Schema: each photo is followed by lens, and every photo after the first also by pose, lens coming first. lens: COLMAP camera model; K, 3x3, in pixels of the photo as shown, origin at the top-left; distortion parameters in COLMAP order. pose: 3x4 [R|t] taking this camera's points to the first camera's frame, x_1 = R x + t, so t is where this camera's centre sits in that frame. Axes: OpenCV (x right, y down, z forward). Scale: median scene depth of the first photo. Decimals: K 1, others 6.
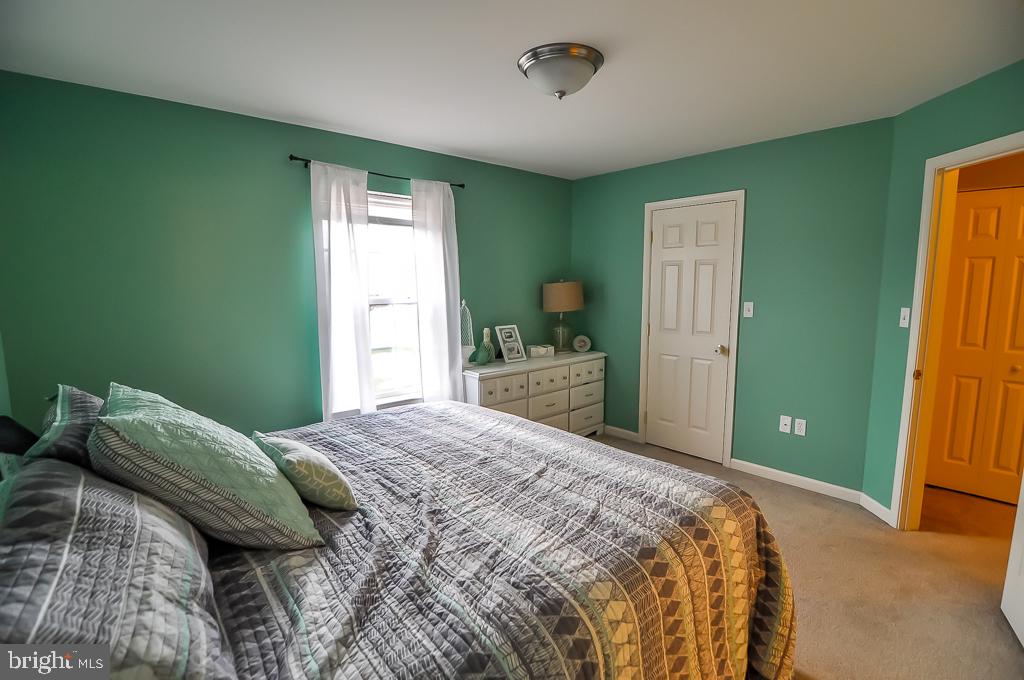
lens RADIAL K [[468.4, 0, 513.6], [0, 468.4, 342.6], [0, 0, 1]] dist [-0.001157, -0.000030]
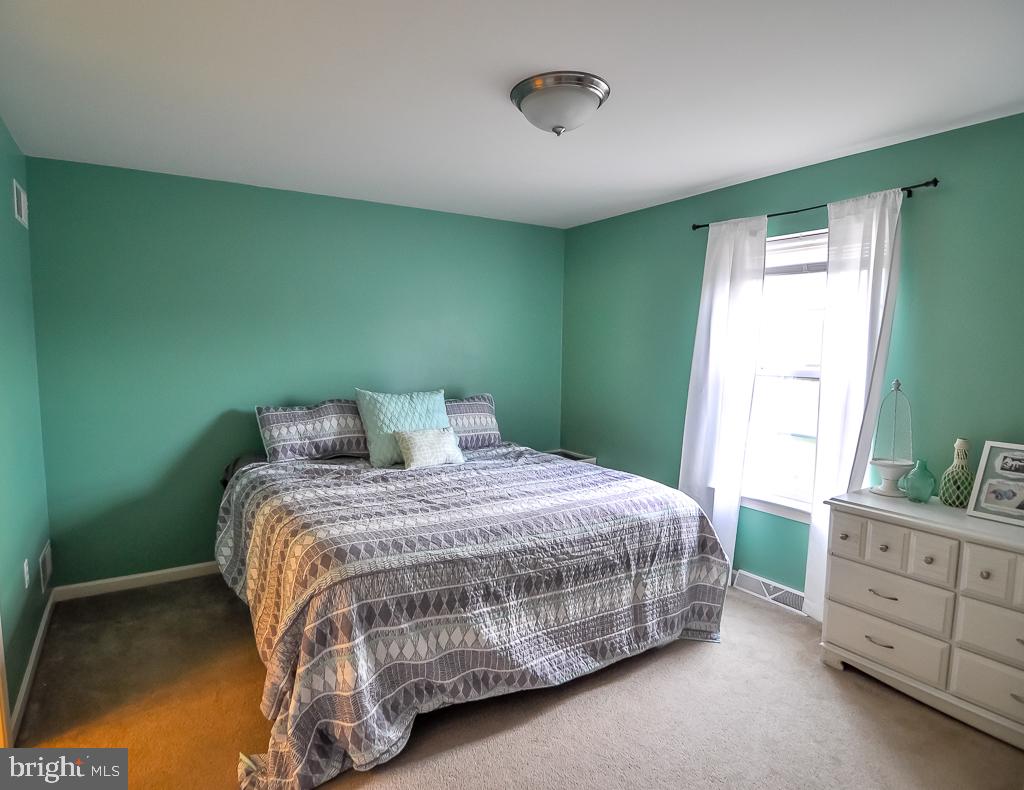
lens RADIAL K [[580.1, 0, 512.2], [0, 580.1, 397.4], [0, 0, 1]] dist [-0.002108, -0.000104]
pose [[-0.124987, 0.095955, -0.987507, 0.879085], [-0.139455, 0.983732, 0.113239, -0.111144], [0.982309, 0.151867, -0.109572, 0.794300]]
